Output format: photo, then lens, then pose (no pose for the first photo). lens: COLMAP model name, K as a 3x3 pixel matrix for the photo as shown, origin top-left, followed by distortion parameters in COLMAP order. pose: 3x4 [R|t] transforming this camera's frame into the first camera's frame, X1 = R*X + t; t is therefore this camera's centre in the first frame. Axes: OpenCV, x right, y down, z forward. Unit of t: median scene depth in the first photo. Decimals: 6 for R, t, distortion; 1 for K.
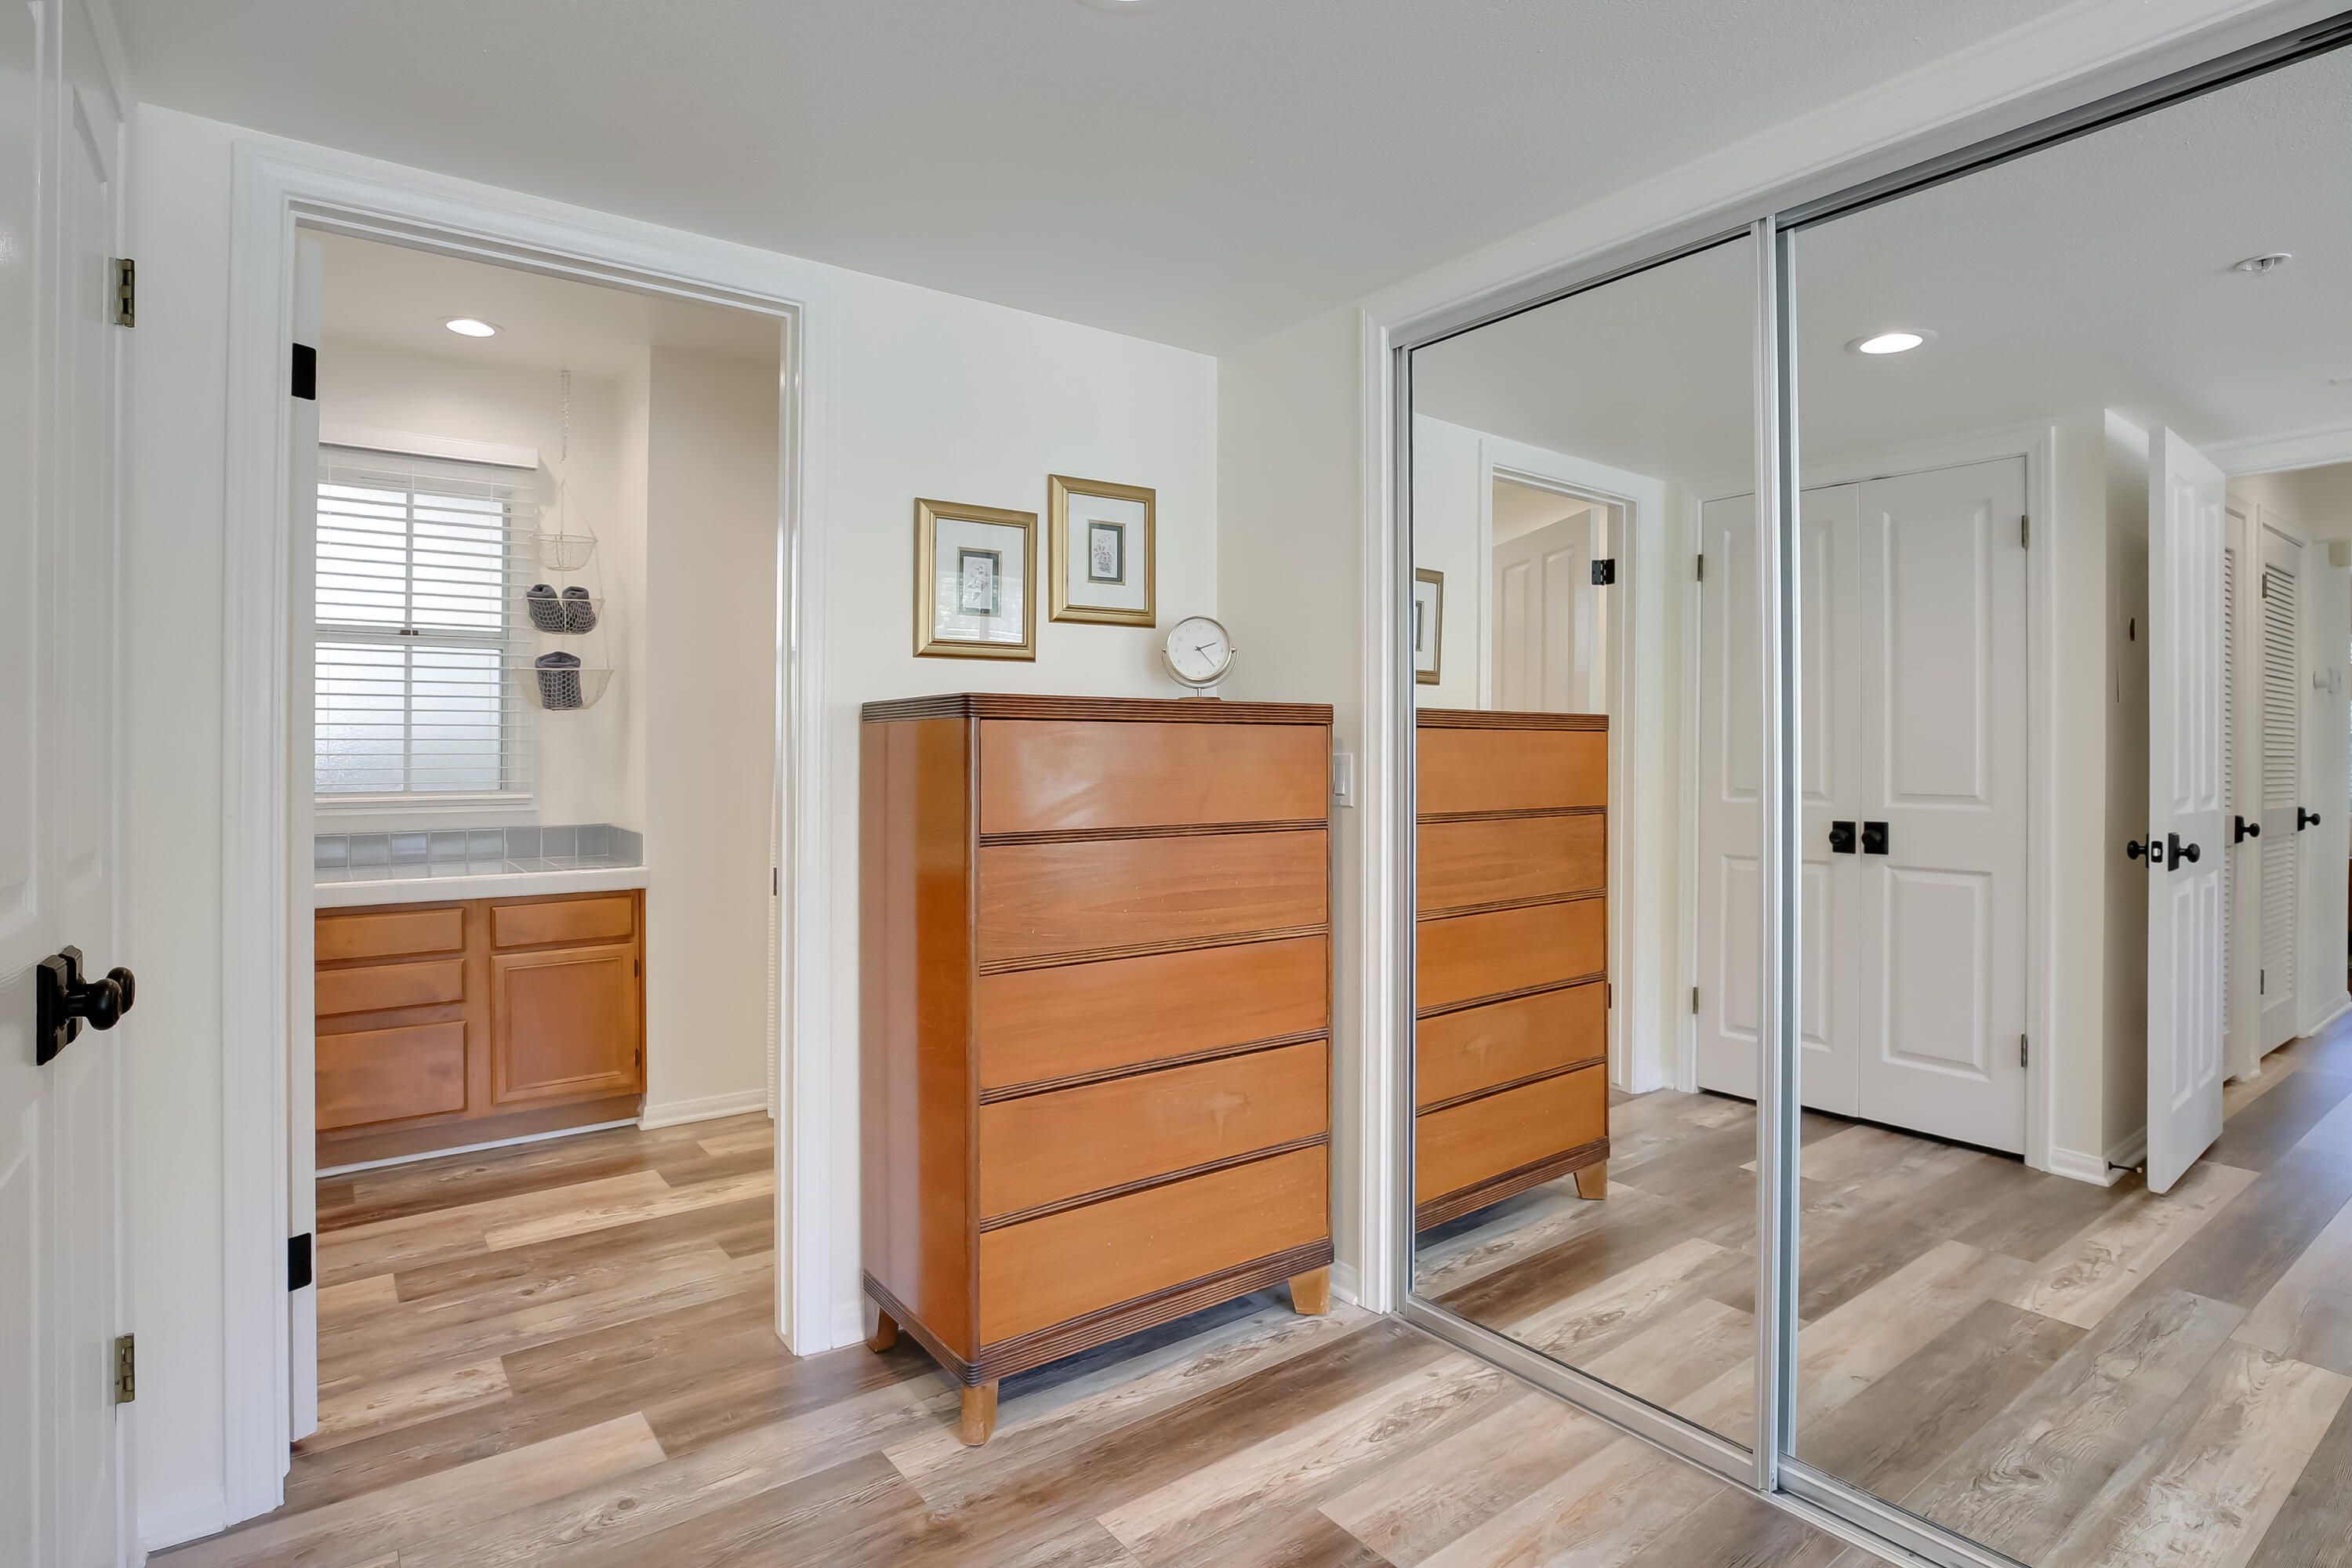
lens RADIAL K [[1225.4, 0, 1164.6], [0, 1225.4, 737.9], [0, 0, 1]] dist [-0.037211, 0.014266]
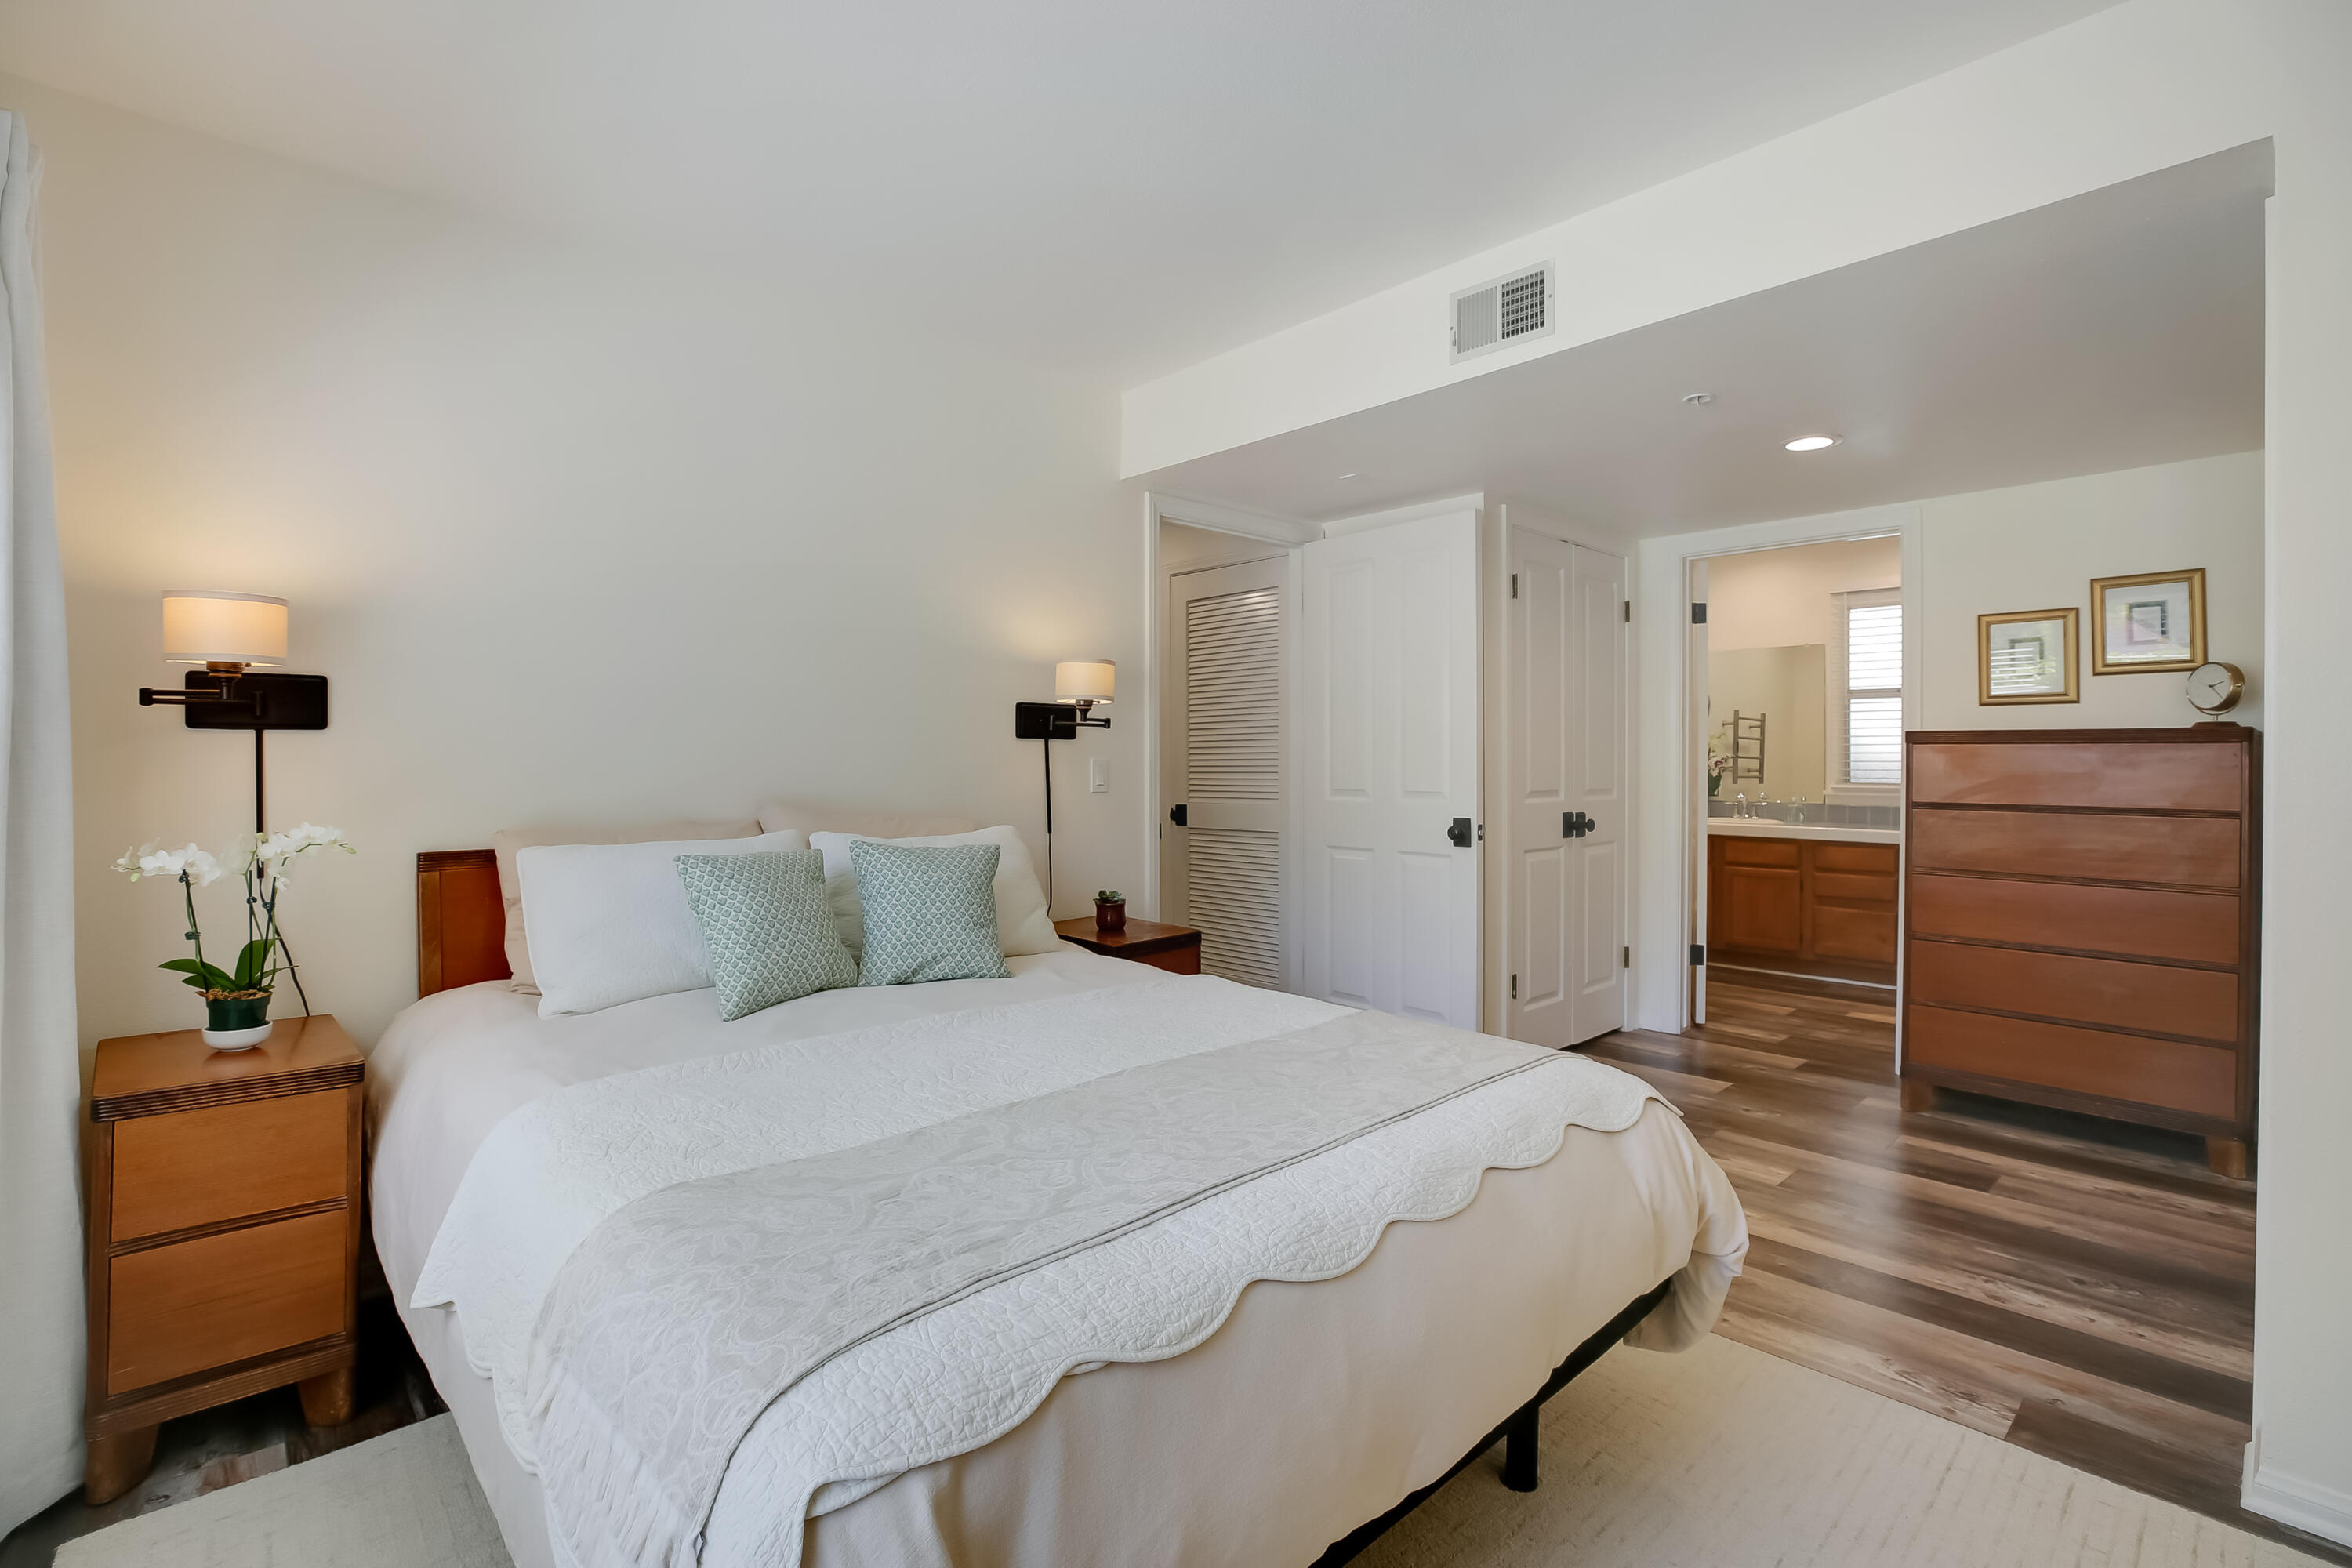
lens RADIAL K [[1089.5, 0, 1180.0], [0, 1089.5, 778.8], [0, 0, 1]] dist [-0.041401, 0.009331]
pose [[0.125782, 0.020216, -0.991852, 1.073469], [0.002910, 0.999781, 0.020747, 0.002522], [0.992054, -0.005496, 0.125696, -0.292167]]
